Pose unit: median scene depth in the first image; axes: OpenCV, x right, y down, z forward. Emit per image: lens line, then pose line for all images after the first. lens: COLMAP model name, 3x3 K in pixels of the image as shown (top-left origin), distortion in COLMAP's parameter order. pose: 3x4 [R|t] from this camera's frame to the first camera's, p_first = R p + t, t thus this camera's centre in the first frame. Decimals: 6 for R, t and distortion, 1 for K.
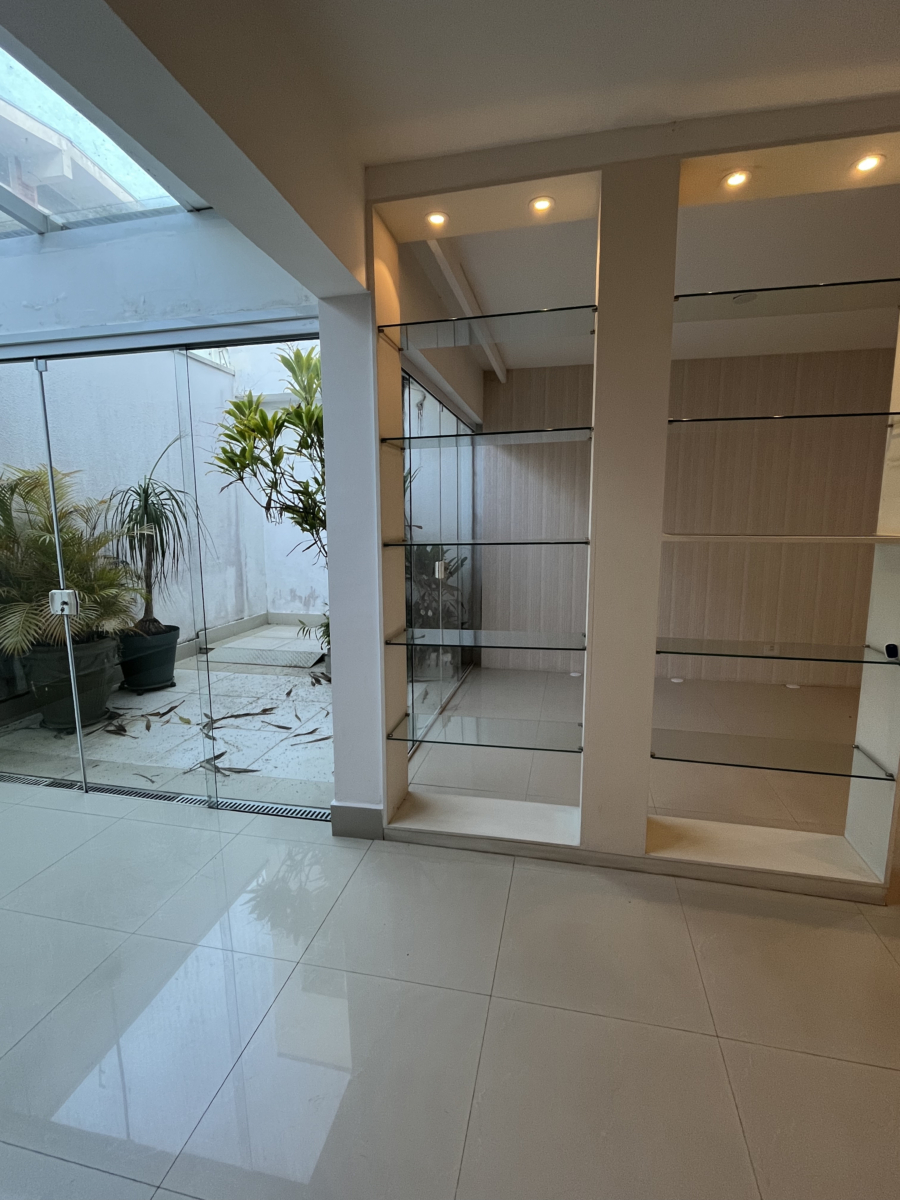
lens RADIAL K [[560.8, 0, 448.4], [0, 560.8, 598.2], [0, 0, 1]] dist [-0.009192, 0.004107]
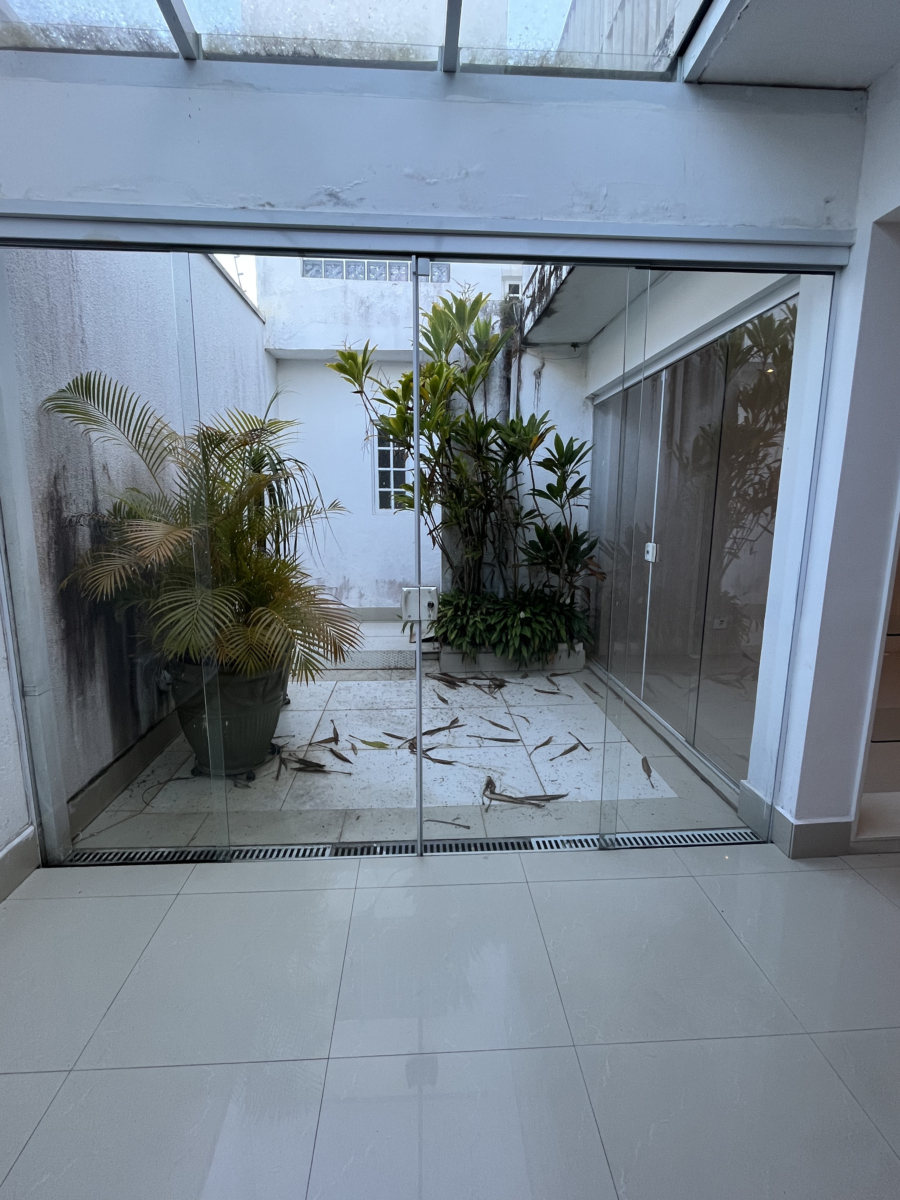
lens RADIAL K [[560.8, 0, 450.0], [0, 560.8, 599.7], [0, 0, 1]] dist [-0.009192, 0.004107]
pose [[0.962019, -0.038304, 0.270281, -0.594824], [0.030534, 0.998992, 0.032896, -0.014641], [-0.271269, -0.023394, 0.962219, 0.202323]]
